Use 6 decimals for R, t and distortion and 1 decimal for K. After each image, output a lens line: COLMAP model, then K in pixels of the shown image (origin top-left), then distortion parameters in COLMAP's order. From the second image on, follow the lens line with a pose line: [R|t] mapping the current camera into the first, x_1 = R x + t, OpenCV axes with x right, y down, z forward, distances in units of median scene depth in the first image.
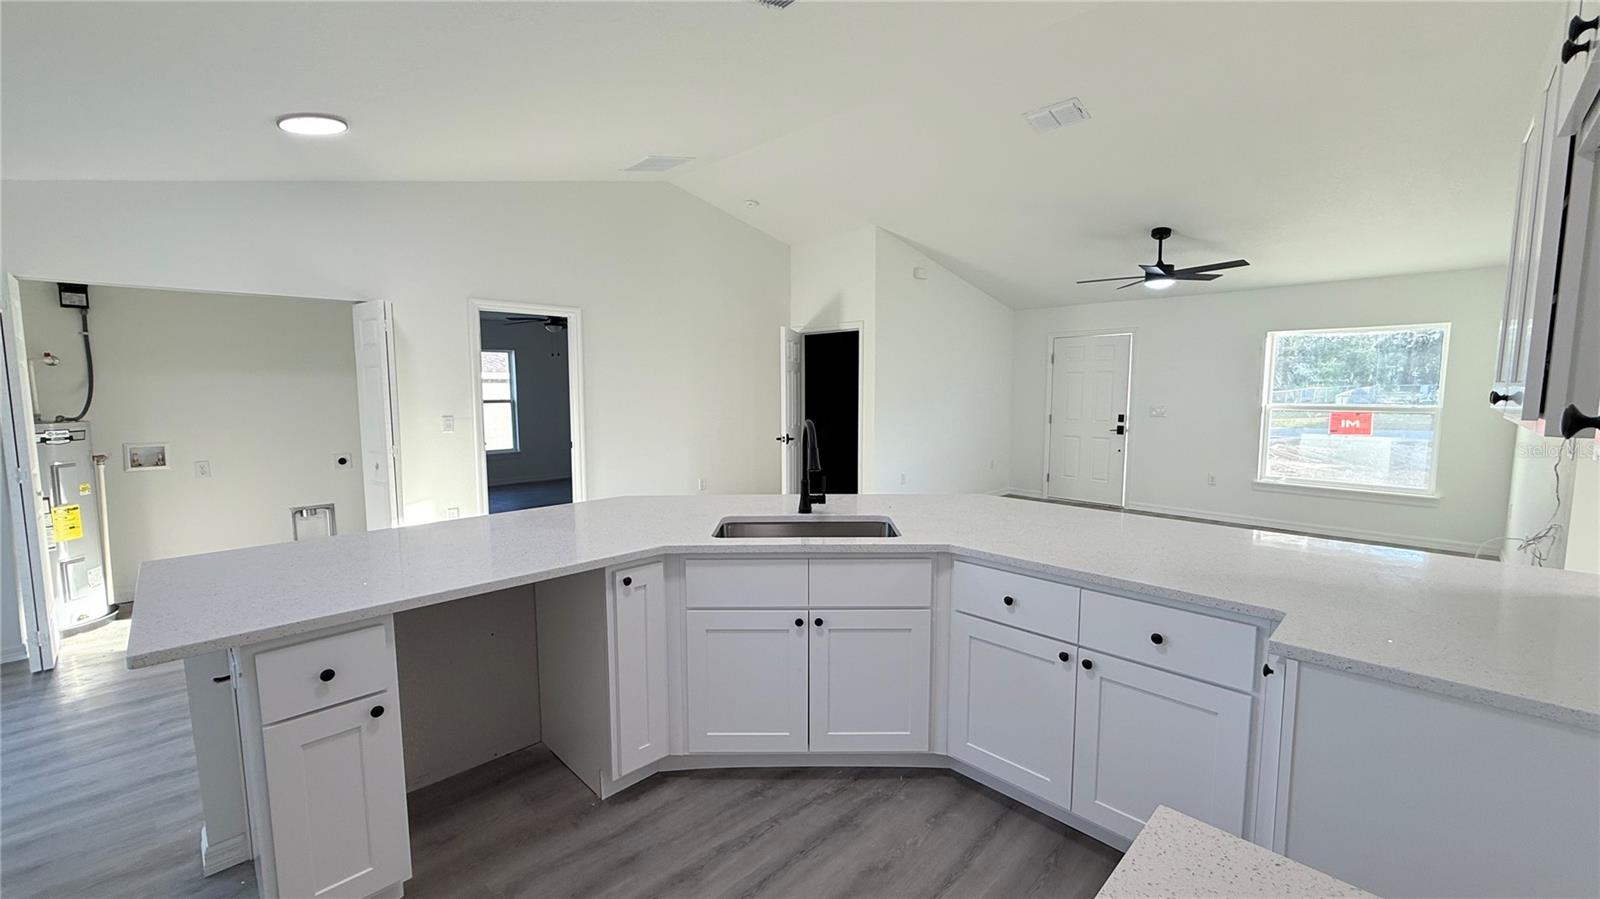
lens RADIAL K [[634.5, 0, 795.0], [0, 634.5, 448.7], [0, 0, 1]] dist [-0.000209, -0.000295]
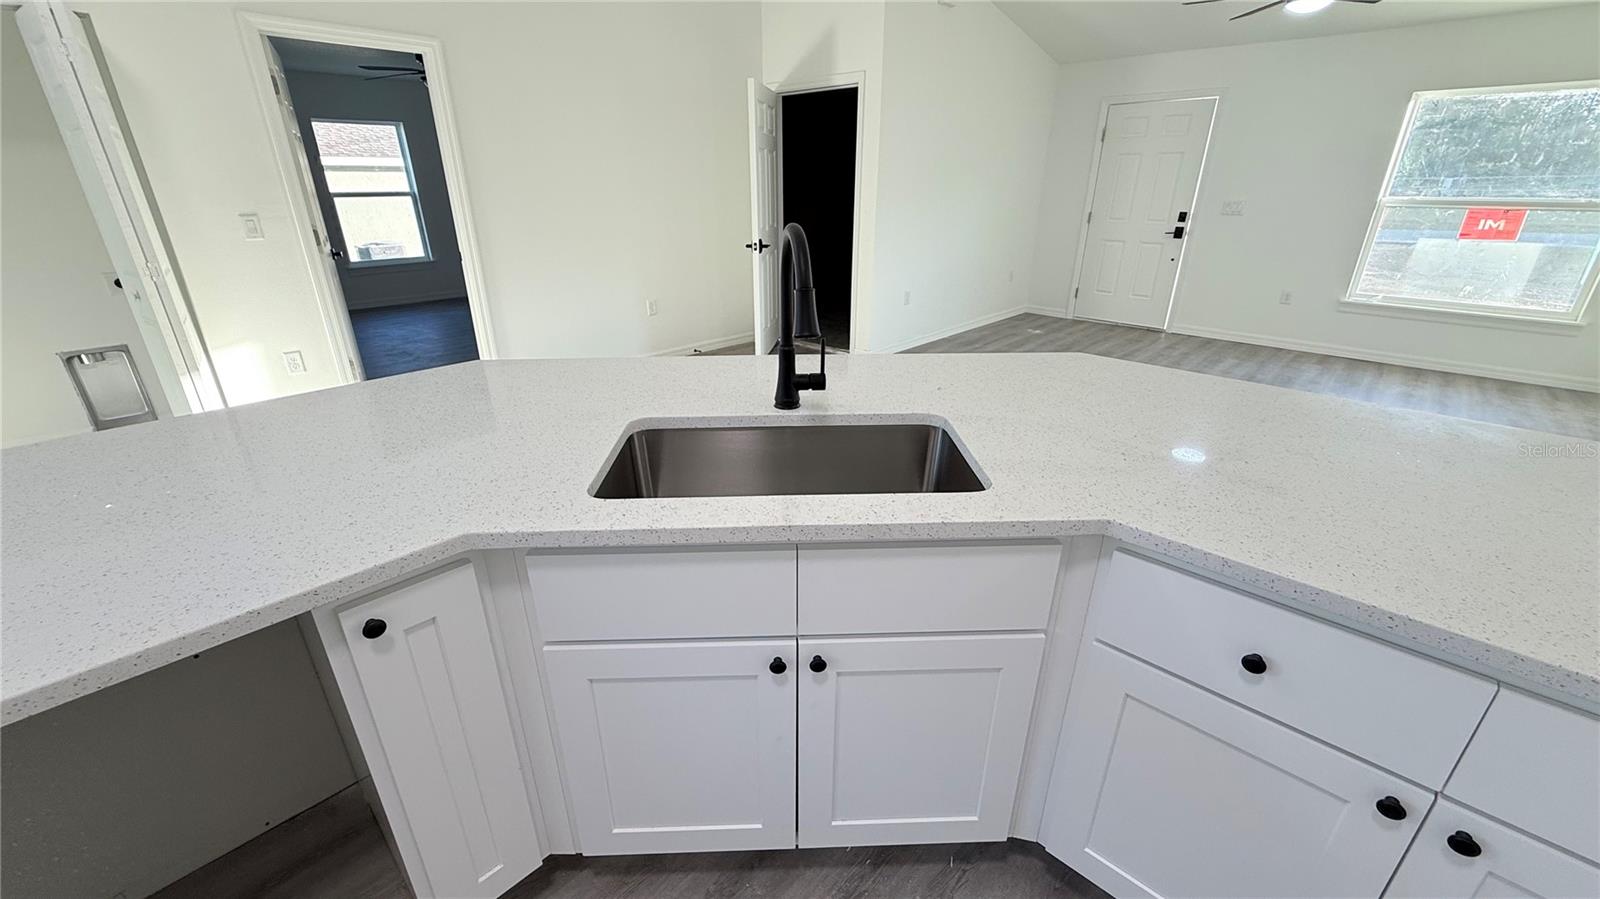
lens RADIAL K [[634.5, 0, 795.0], [0, 634.5, 448.7], [0, 0, 1]] dist [-0.000209, -0.000295]
pose [[0.999414, -0.011881, 0.032108, 0.002244], [0.001745, 0.954308, 0.298819, -0.011623], [-0.034191, -0.298588, 0.953769, 0.217162]]
